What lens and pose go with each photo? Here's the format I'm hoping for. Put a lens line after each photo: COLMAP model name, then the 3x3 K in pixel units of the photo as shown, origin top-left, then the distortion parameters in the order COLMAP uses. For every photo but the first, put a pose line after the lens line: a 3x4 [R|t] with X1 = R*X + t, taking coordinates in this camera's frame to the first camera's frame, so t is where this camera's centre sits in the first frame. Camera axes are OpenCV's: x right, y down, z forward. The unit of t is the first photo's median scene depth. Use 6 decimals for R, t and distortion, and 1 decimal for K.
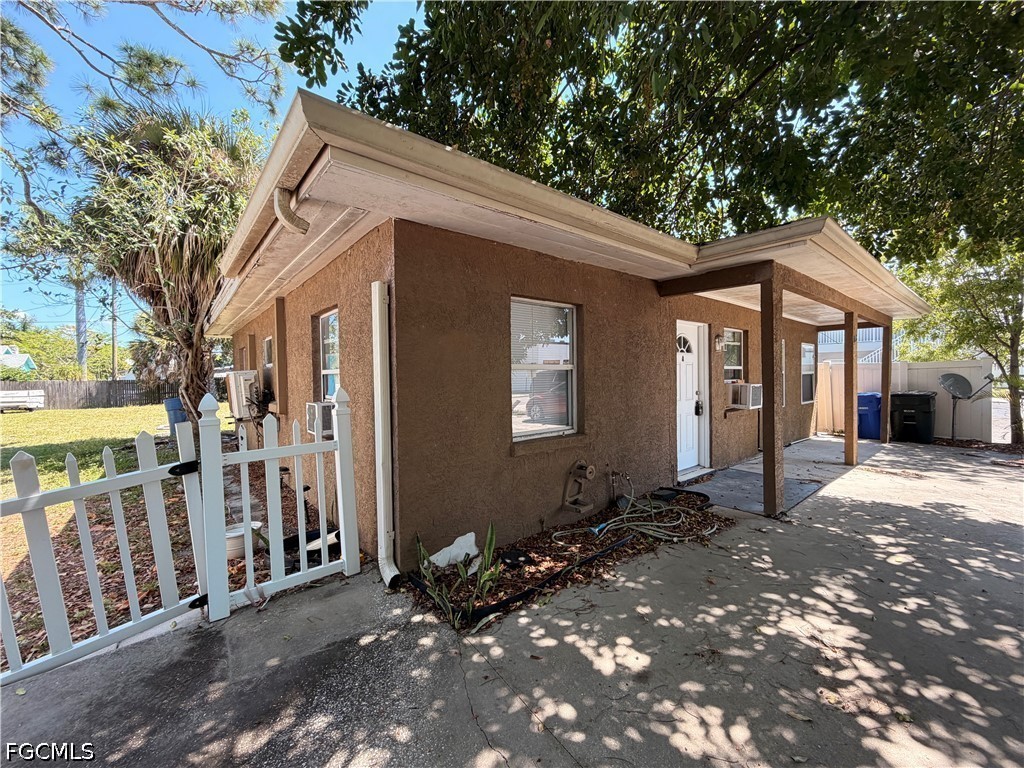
lens RADIAL K [[410.0, 0, 510.2], [0, 410.0, 384.7], [0, 0, 1]] dist [0.000720, 0.000571]
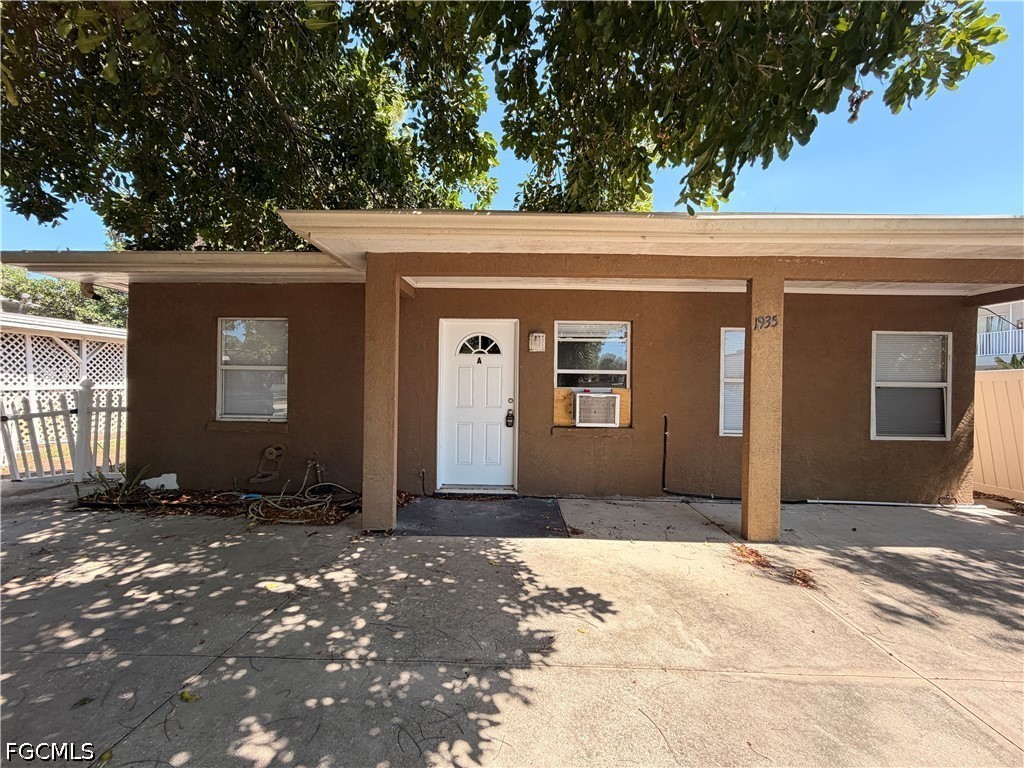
lens RADIAL K [[410.0, 0, 510.4], [0, 410.0, 384.1], [0, 0, 1]] dist [0.000720, 0.000571]
pose [[0.752335, 0.024258, -0.658334, 2.029898], [-0.037656, 0.999271, -0.006213, -0.017486], [0.657704, 0.029465, 0.752700, 0.710556]]
